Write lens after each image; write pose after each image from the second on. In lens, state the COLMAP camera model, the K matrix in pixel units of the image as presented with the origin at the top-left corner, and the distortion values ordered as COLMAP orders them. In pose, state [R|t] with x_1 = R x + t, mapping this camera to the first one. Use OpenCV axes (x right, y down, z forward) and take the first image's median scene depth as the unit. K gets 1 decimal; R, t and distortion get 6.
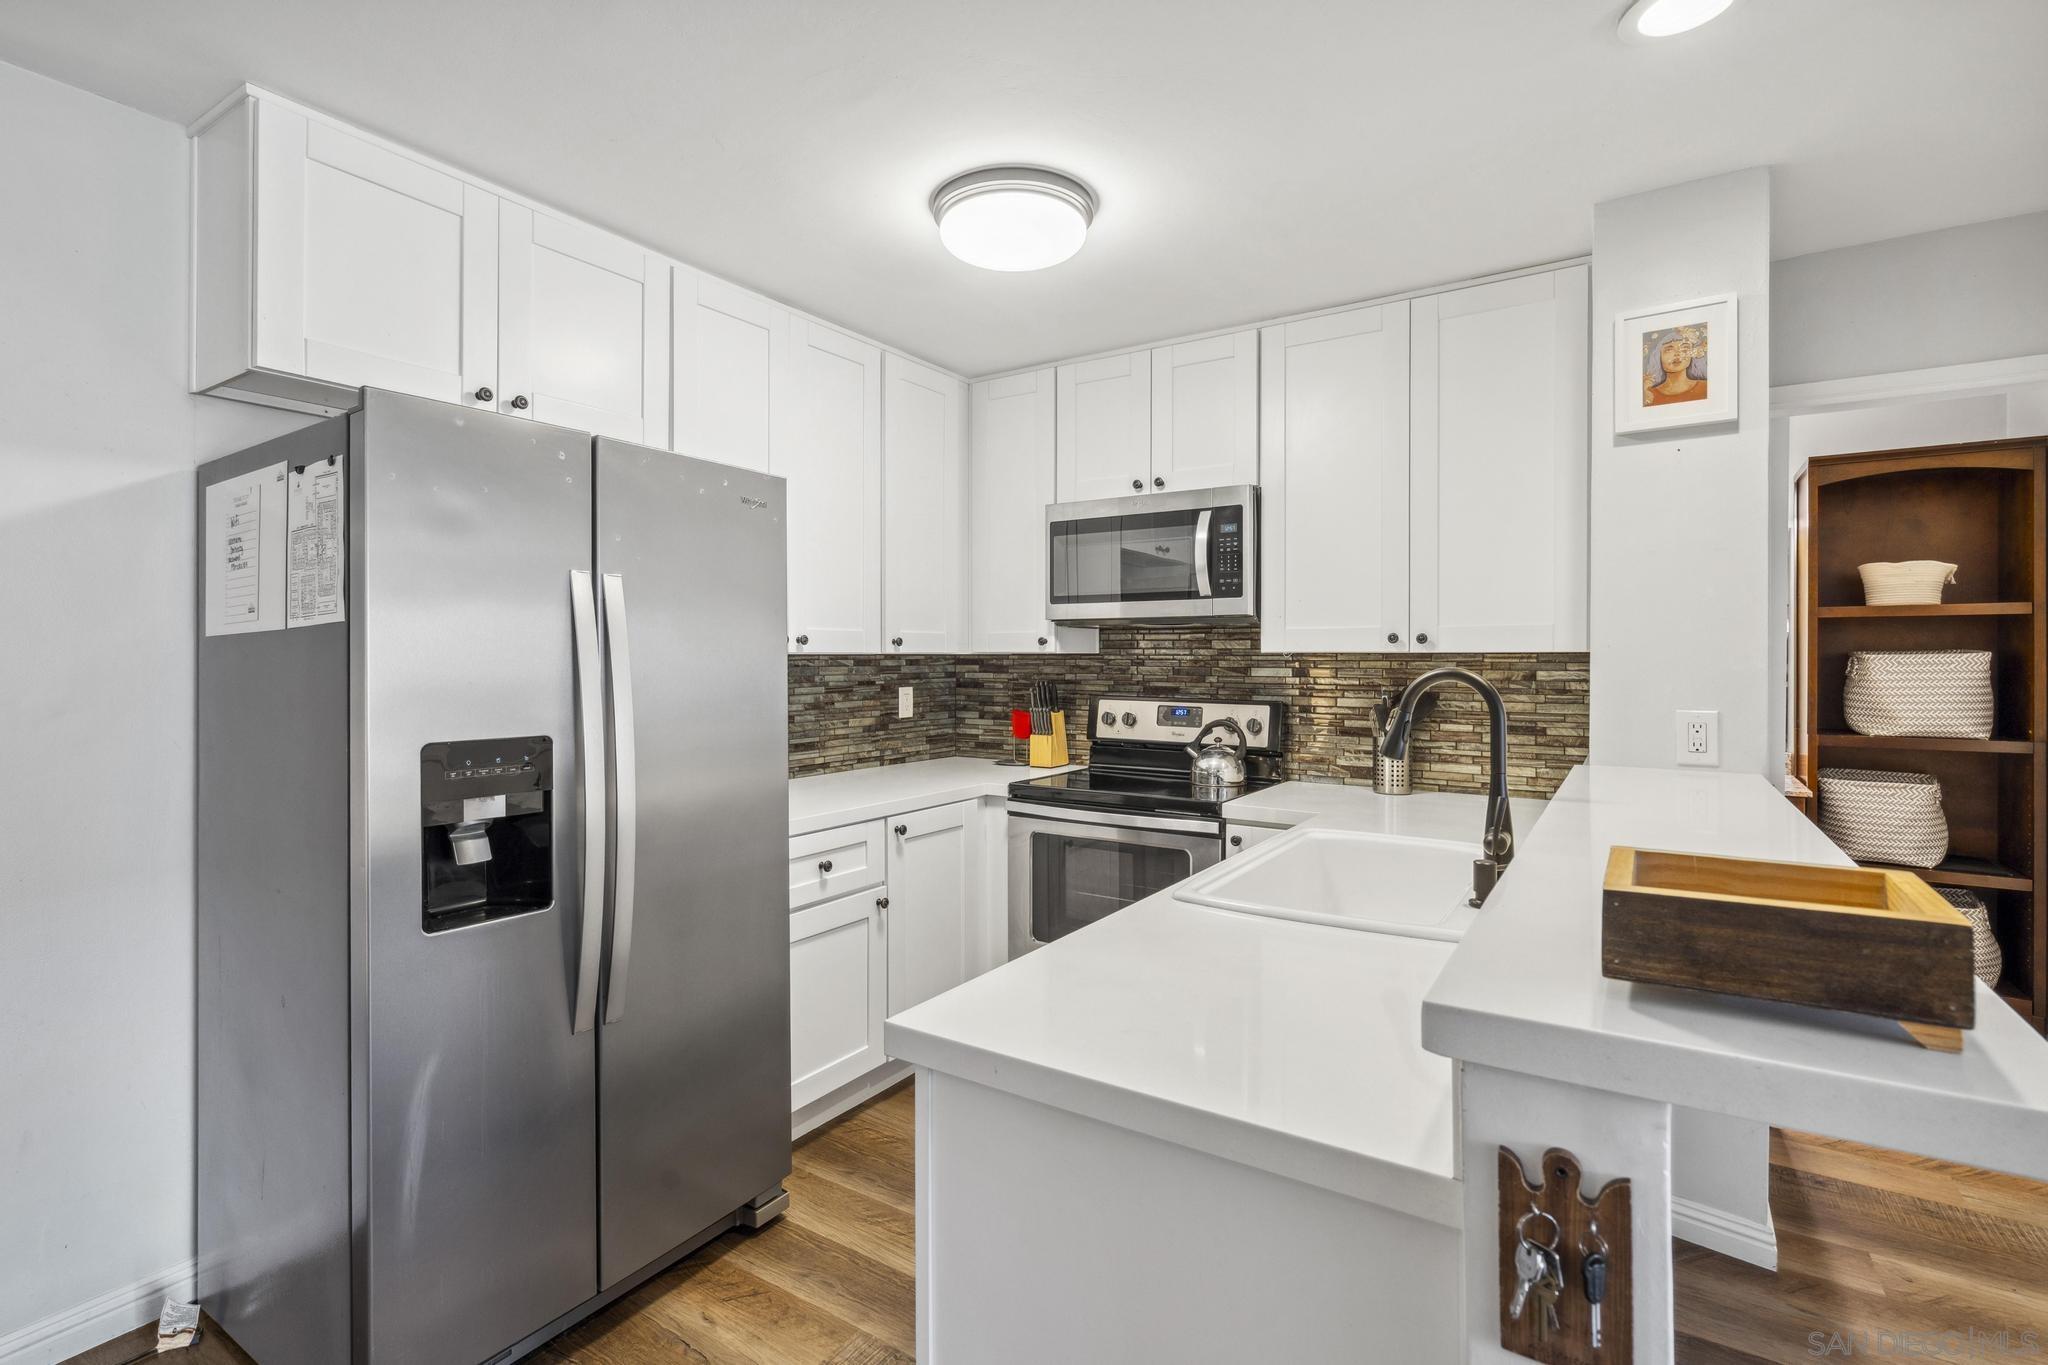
lens RADIAL K [[957.5, 0, 1030.2], [0, 957.5, 669.1], [0, 0, 1]] dist [0.000122, 0.000226]
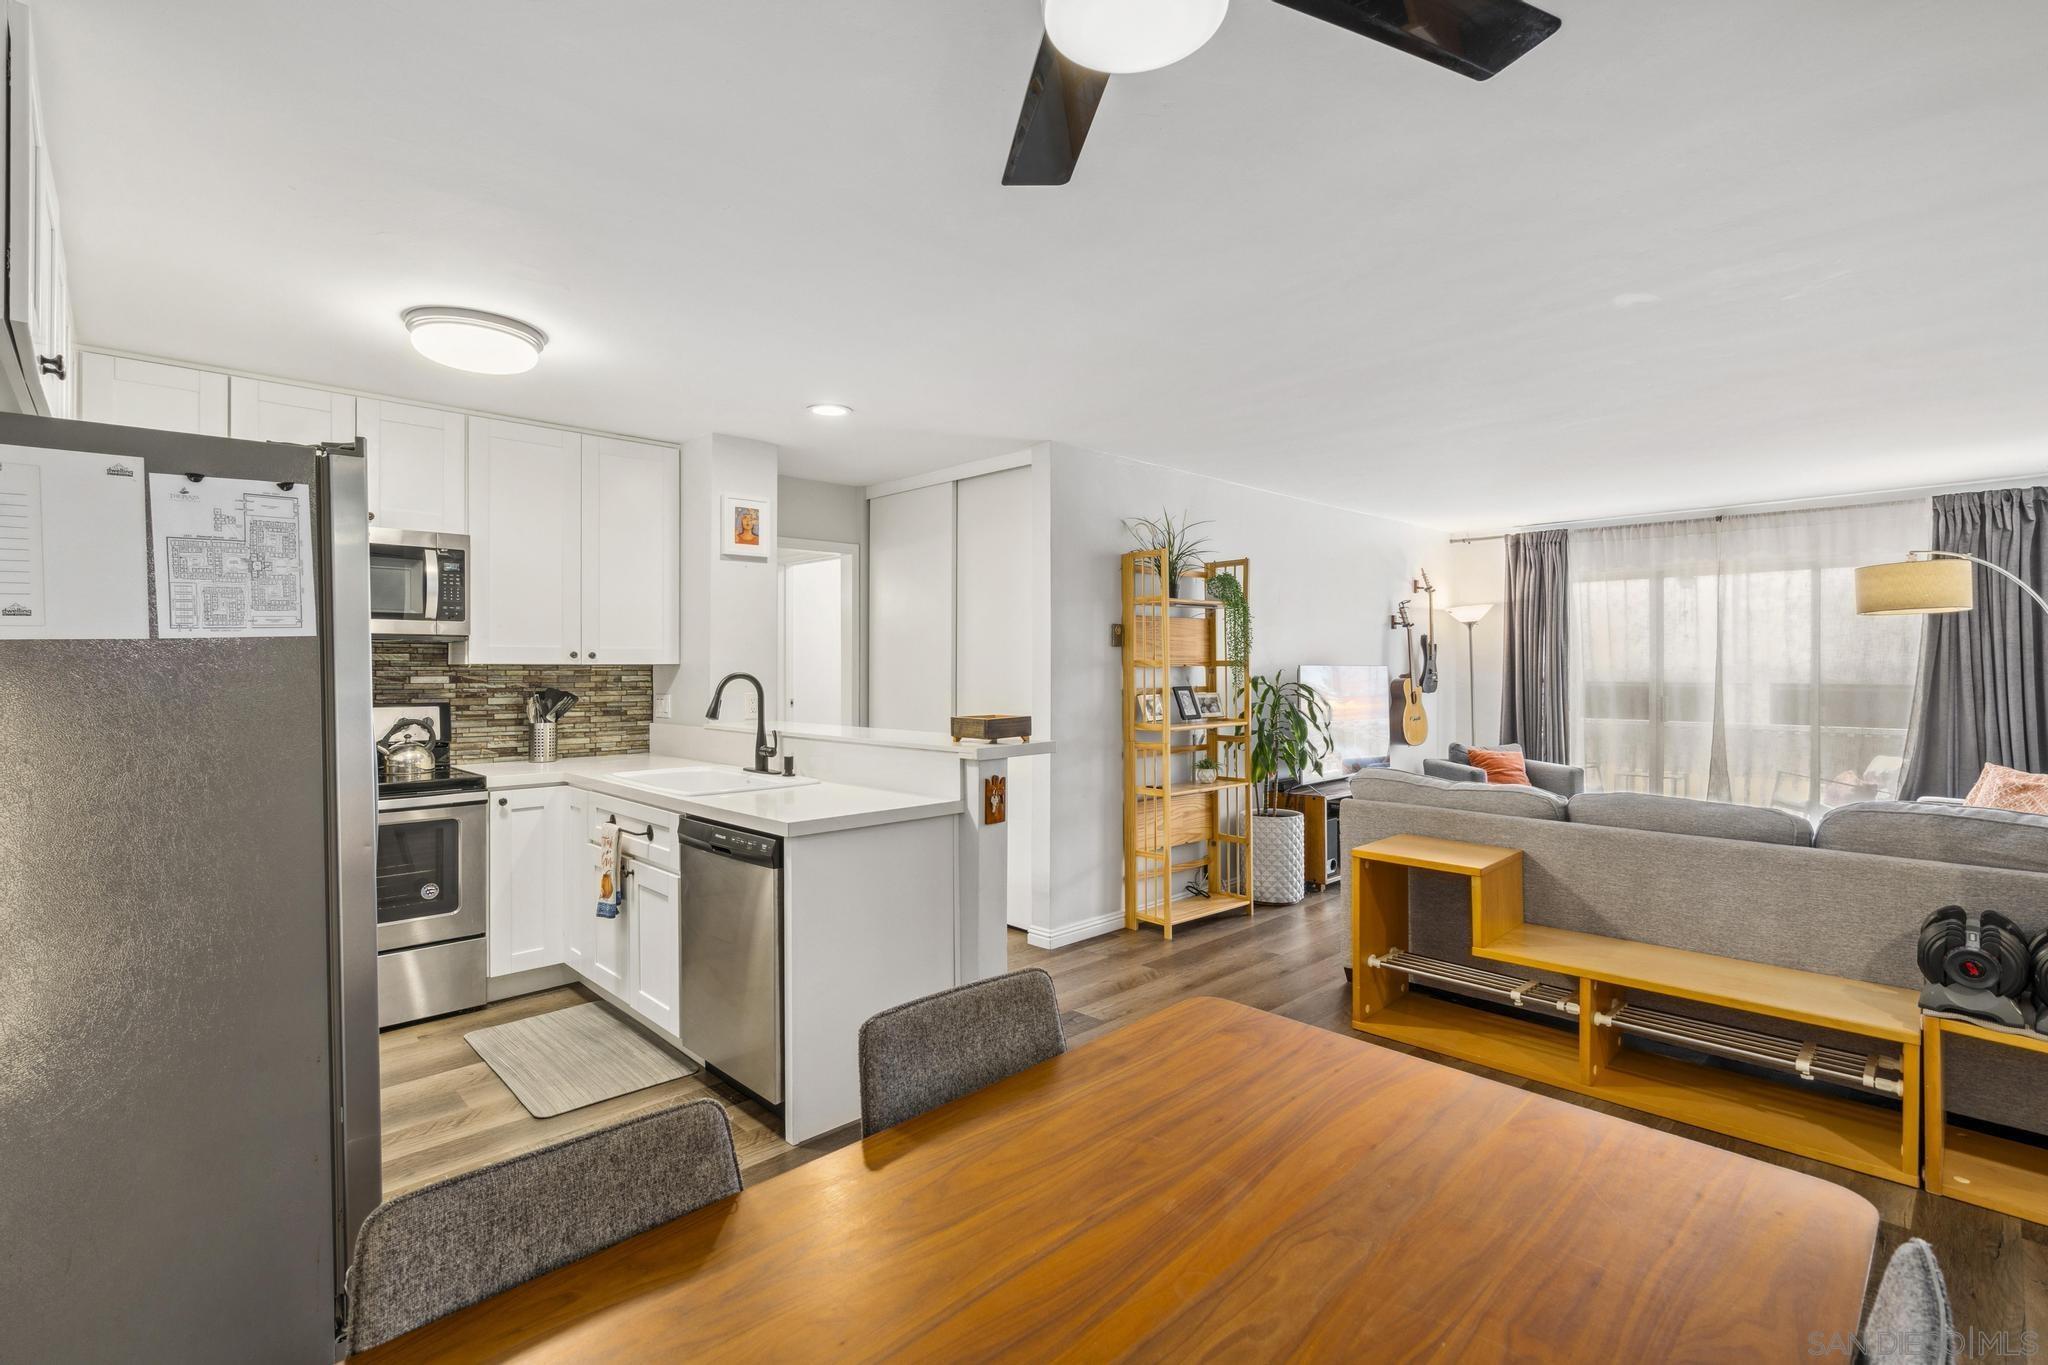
lens RADIAL K [[934.2, 0, 1015.3], [0, 934.2, 667.3], [0, 0, 1]] dist [-0.004751, 0.000526]
pose [[0.226560, -0.000545, 0.973997, -0.785383], [0.012601, 0.999918, -0.002371, -0.000374], [-0.973916, 0.012810, 0.226548, -0.012852]]
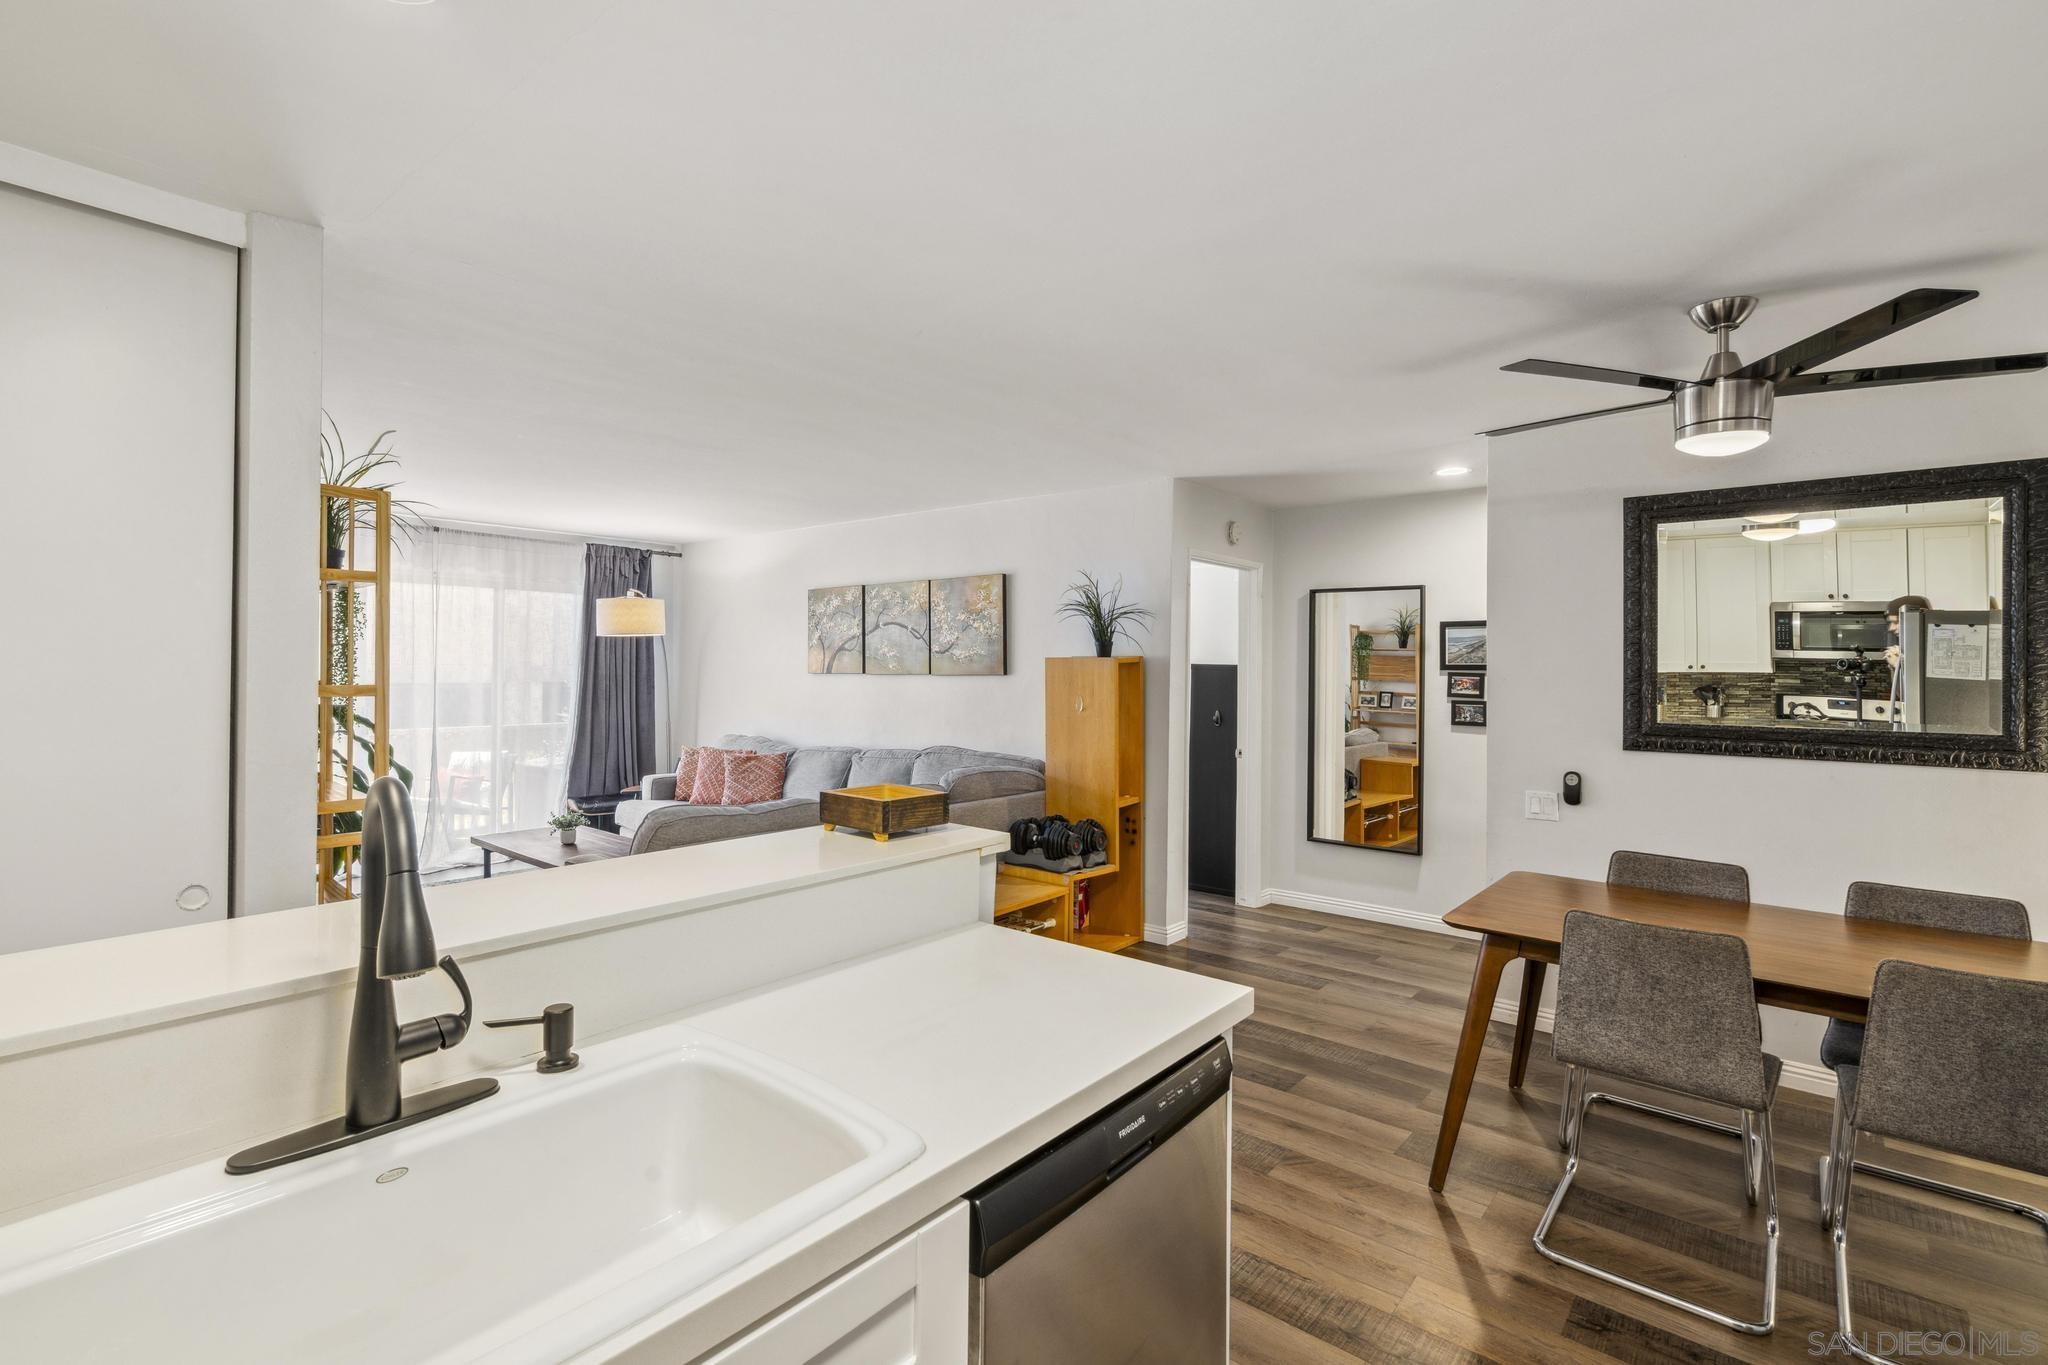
lens RADIAL K [[949.9, 0, 1004.7], [0, 949.9, 665.4], [0, 0, 1]] dist [-0.002213, 0.000116]
pose [[-0.991886, -0.009127, 0.126802, 0.001659], [-0.007614, 0.999894, 0.012415, -0.044237], [-0.126902, 0.011349, -0.991850, 0.841235]]
